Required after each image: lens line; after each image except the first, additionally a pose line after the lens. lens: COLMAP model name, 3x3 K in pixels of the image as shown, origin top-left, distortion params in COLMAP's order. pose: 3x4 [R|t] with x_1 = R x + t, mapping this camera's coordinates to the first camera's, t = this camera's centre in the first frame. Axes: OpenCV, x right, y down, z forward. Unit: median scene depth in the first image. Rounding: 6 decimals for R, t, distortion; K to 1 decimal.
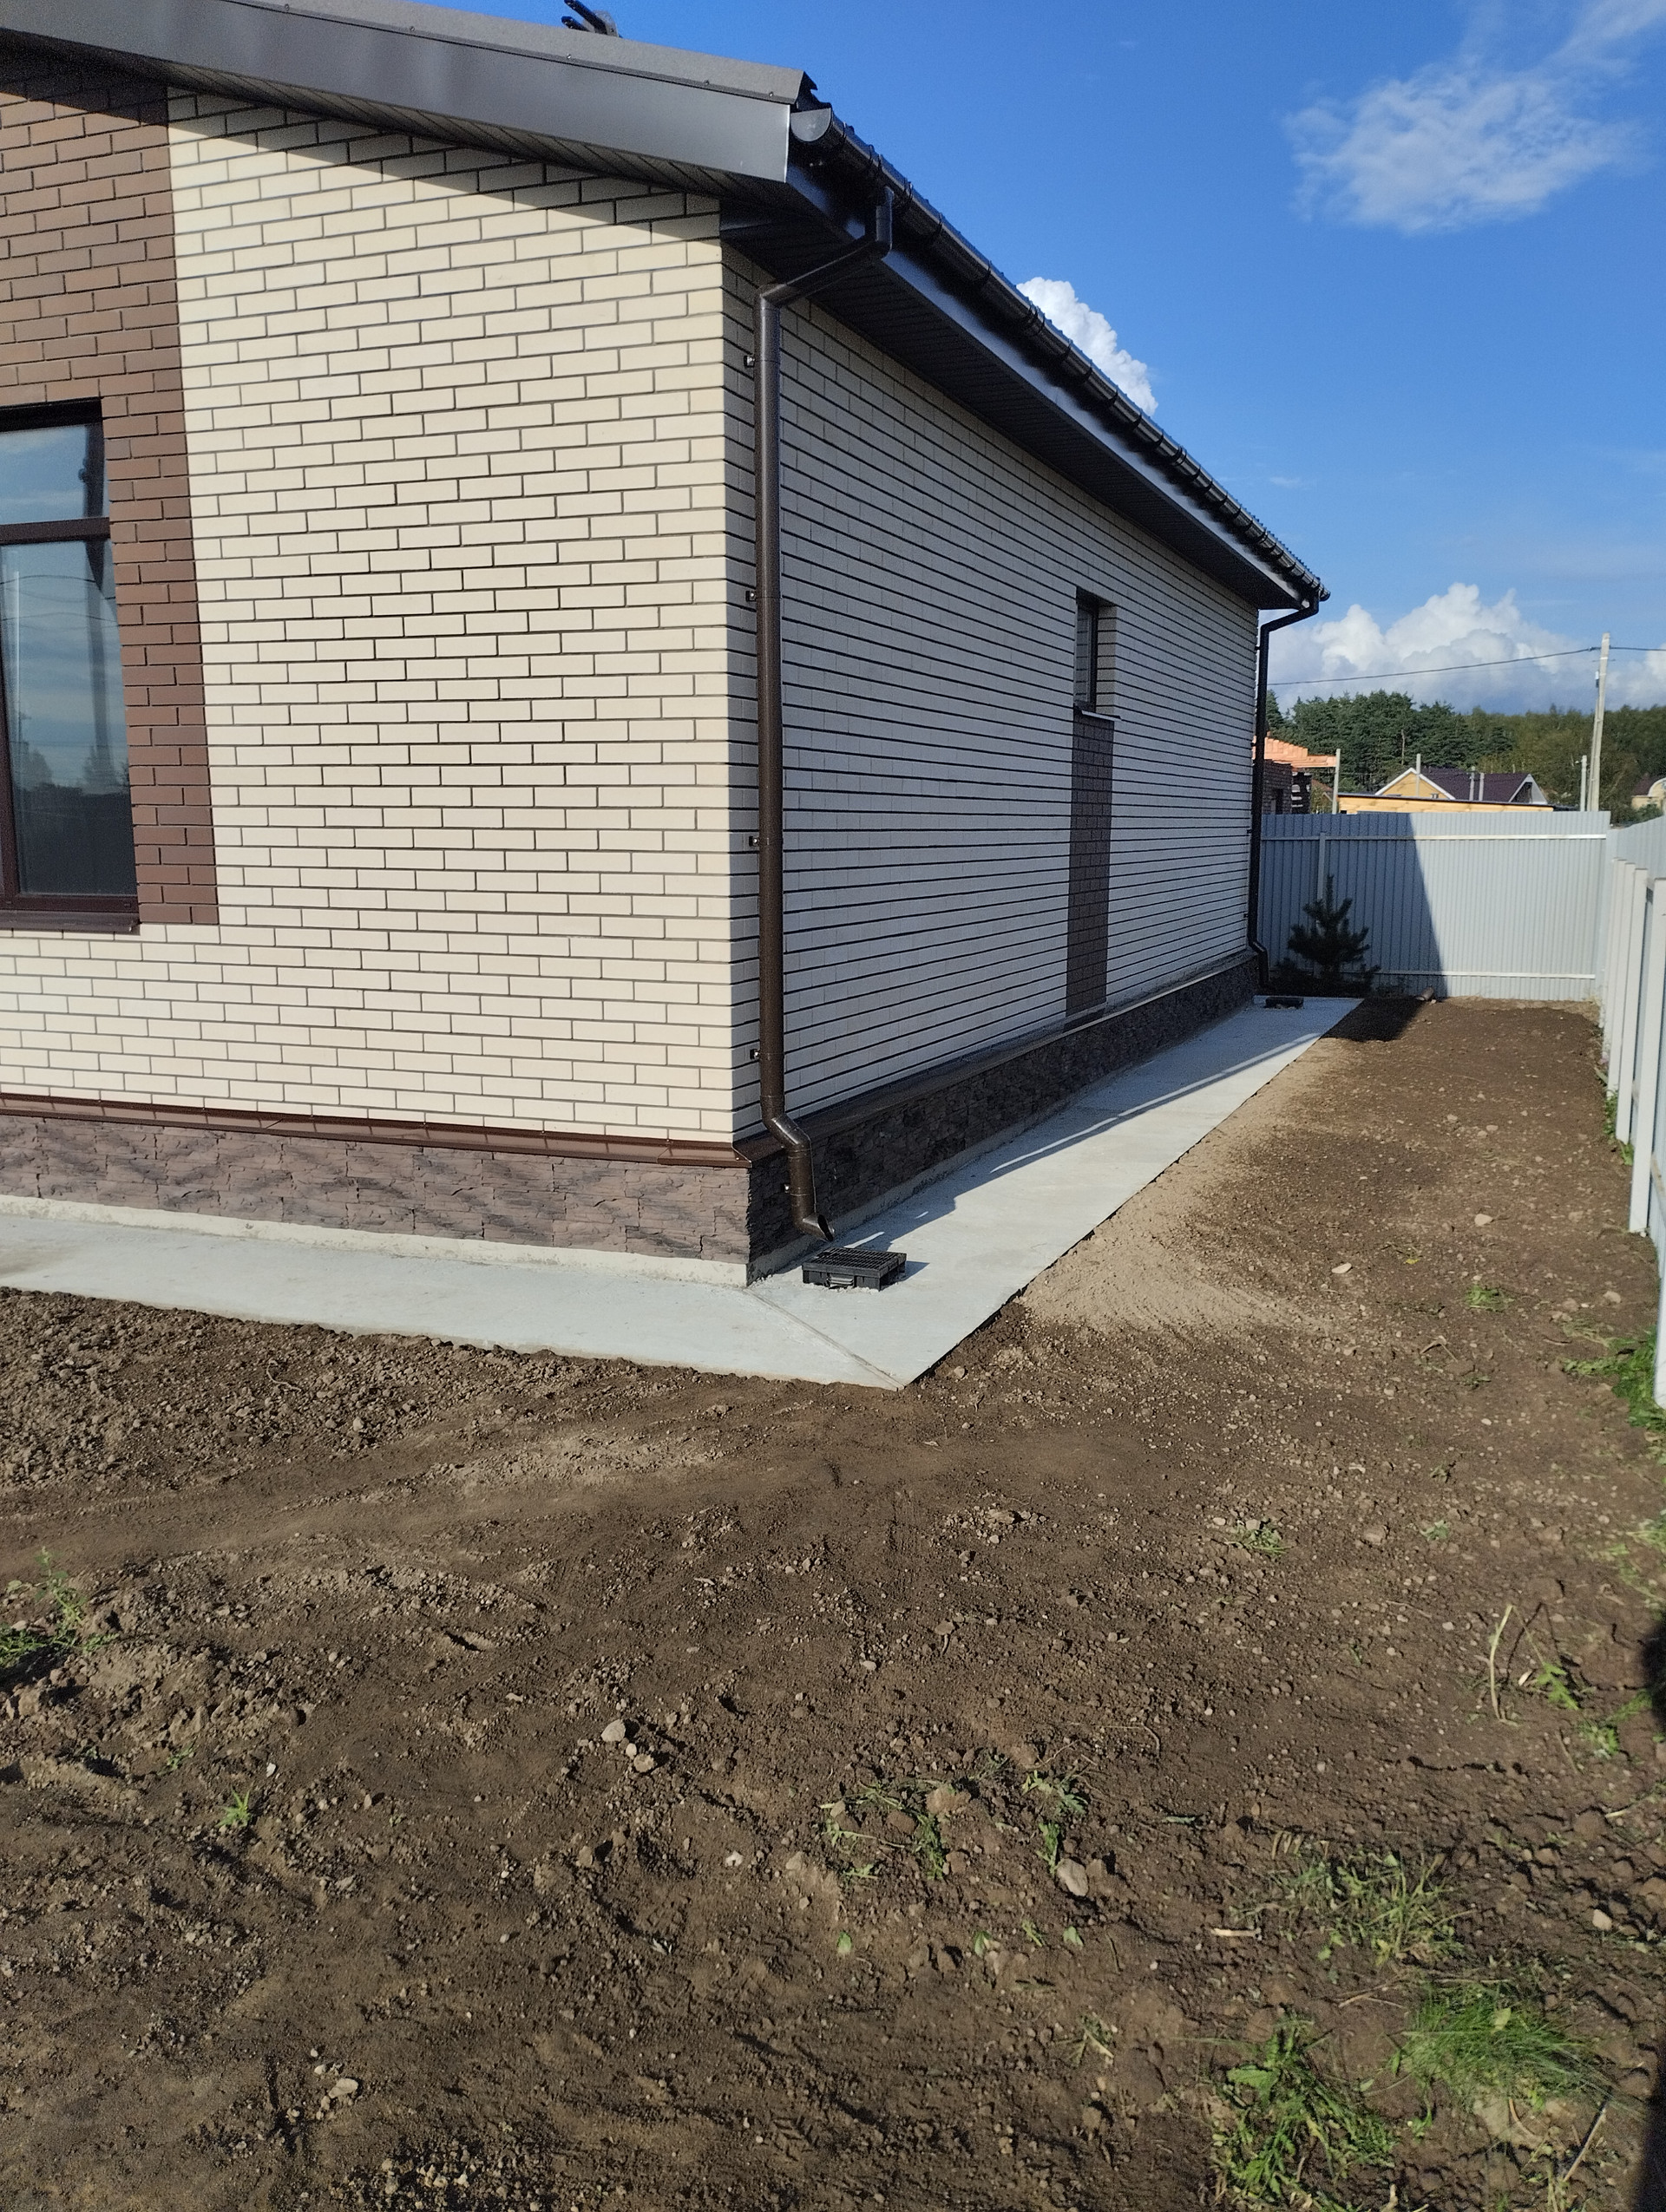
lens RADIAL K [[1812.0, 0, 835.7], [0, 1812.0, 1122.1], [0, 0, 1]] dist [0.100757, -0.133056]
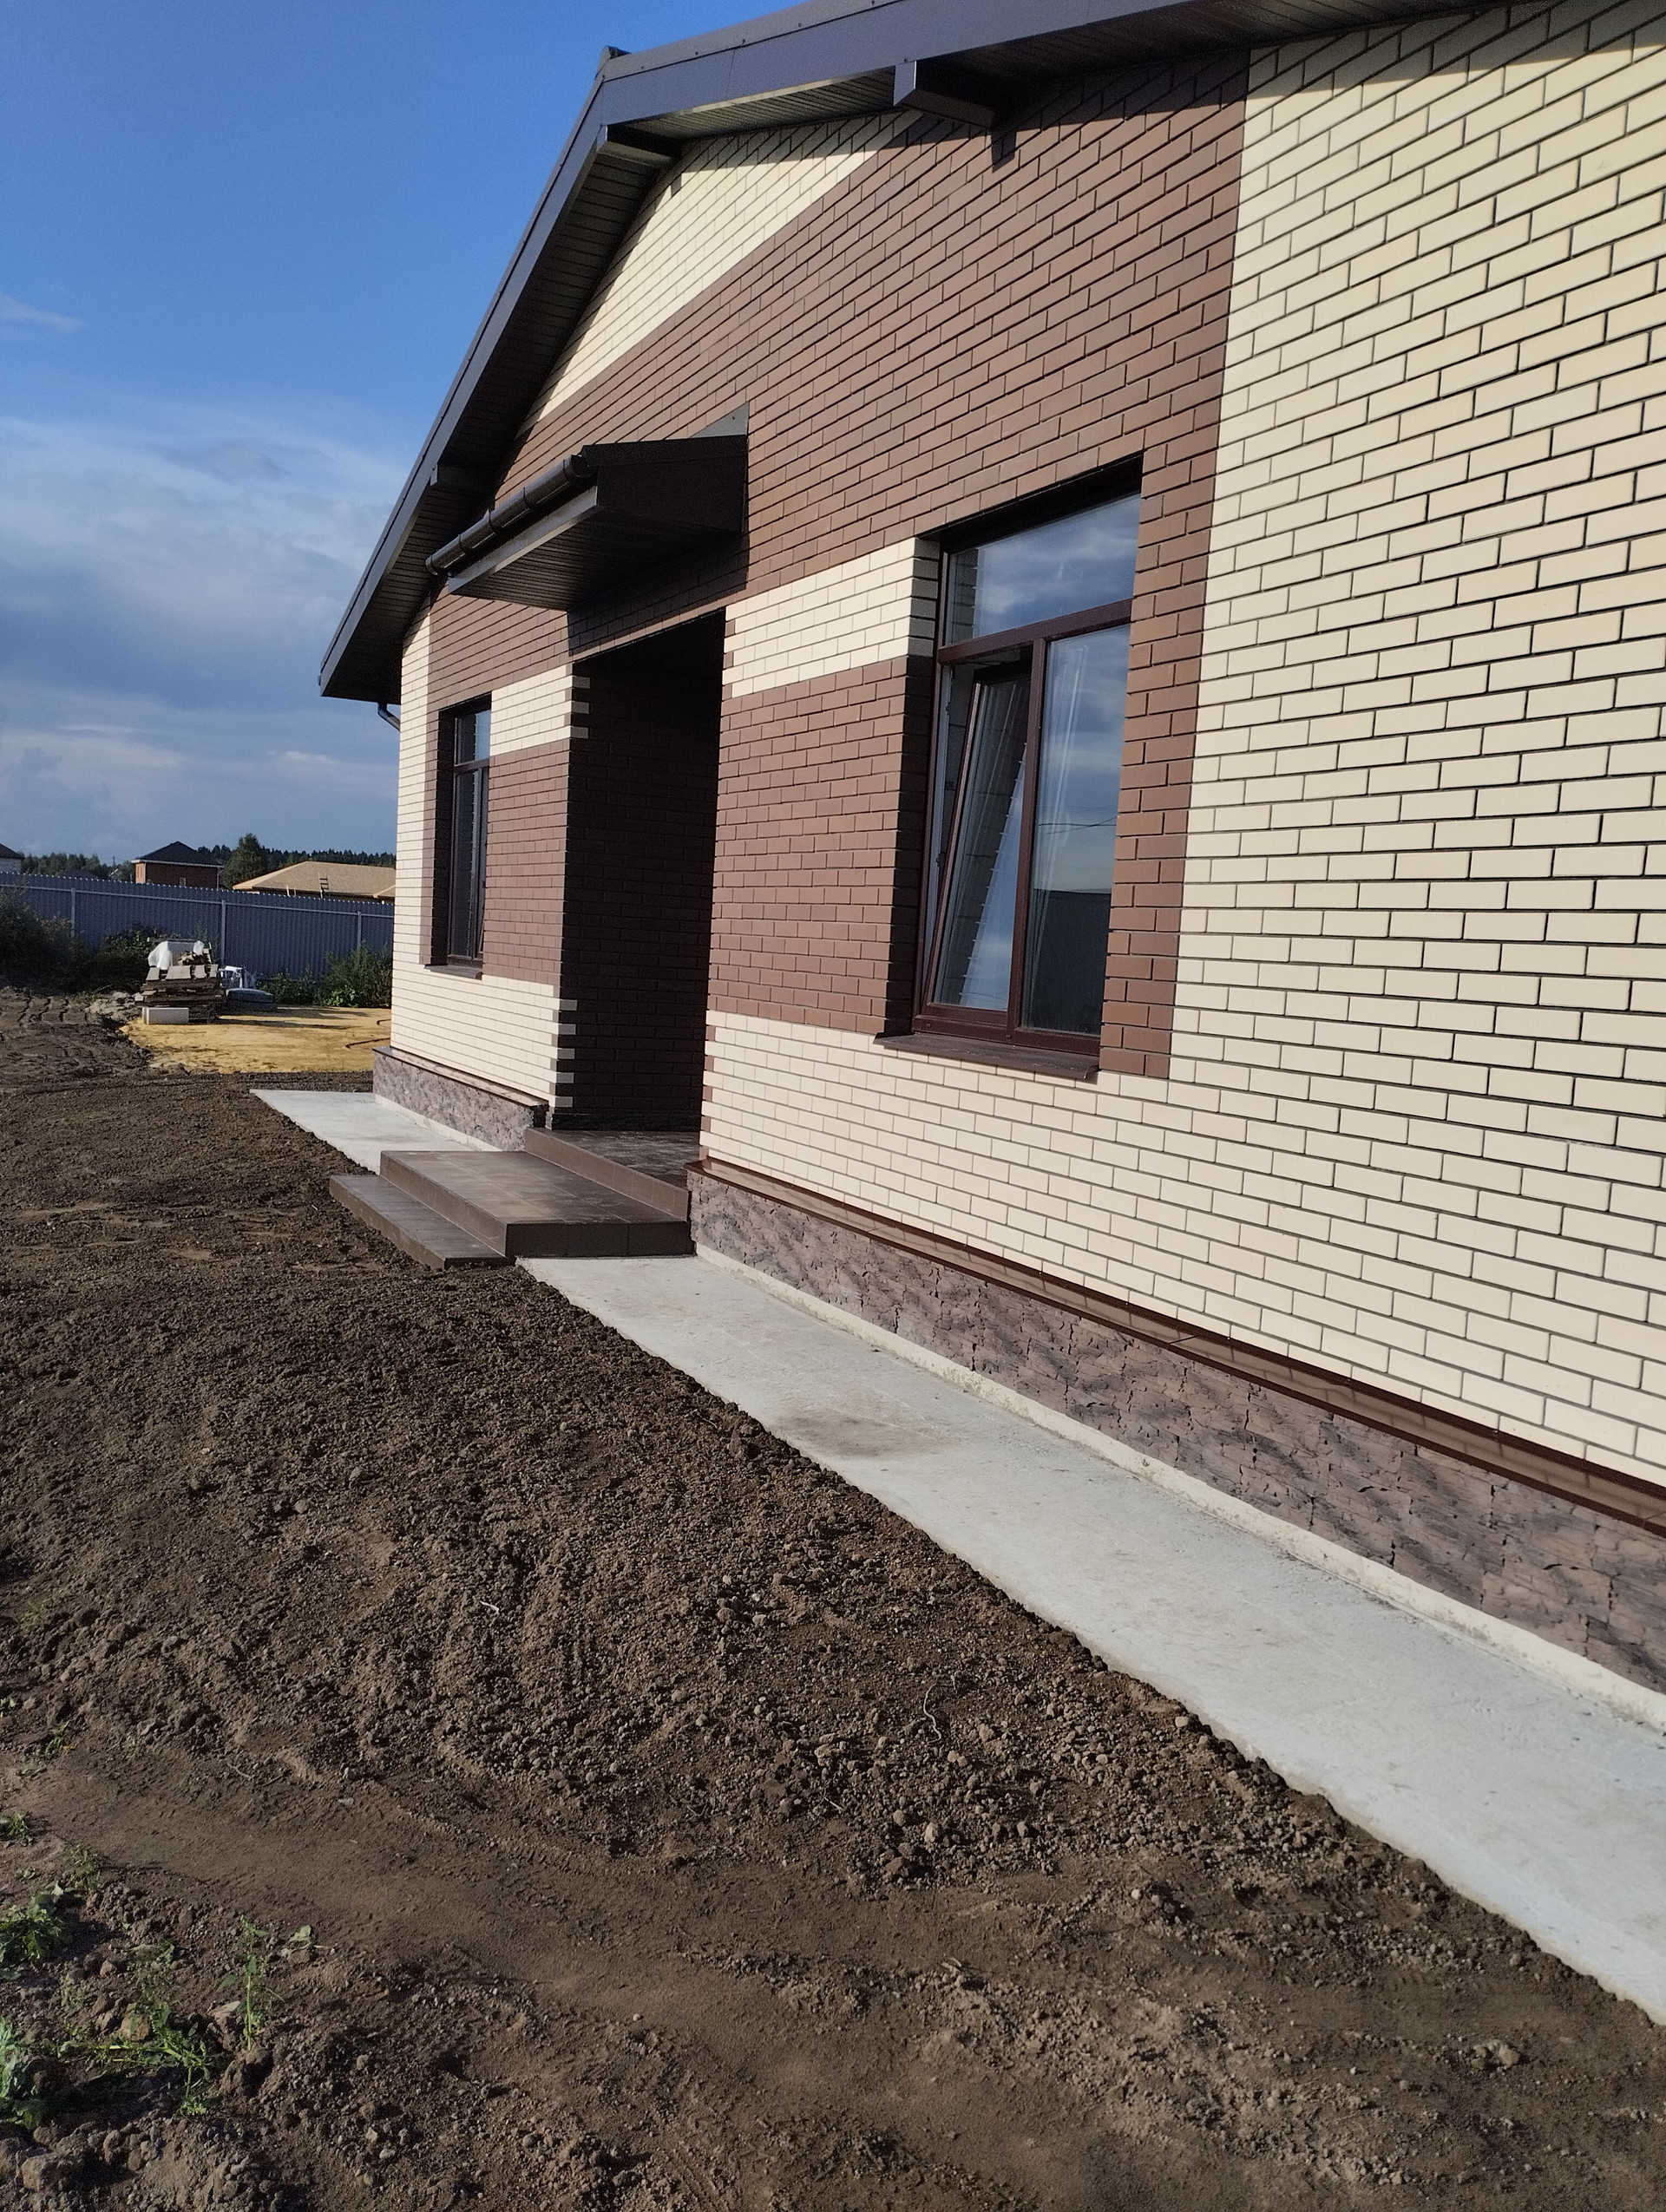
lens RADIAL K [[1812.0, 0, 835.7], [0, 1812.0, 1122.1], [0, 0, 1]] dist [0.100757, -0.133056]
pose [[0.733646, 0.107841, -0.670920, 0.094905], [-0.168076, 0.985447, -0.025393, -0.047371], [0.658417, 0.131395, 0.741095, 0.336725]]
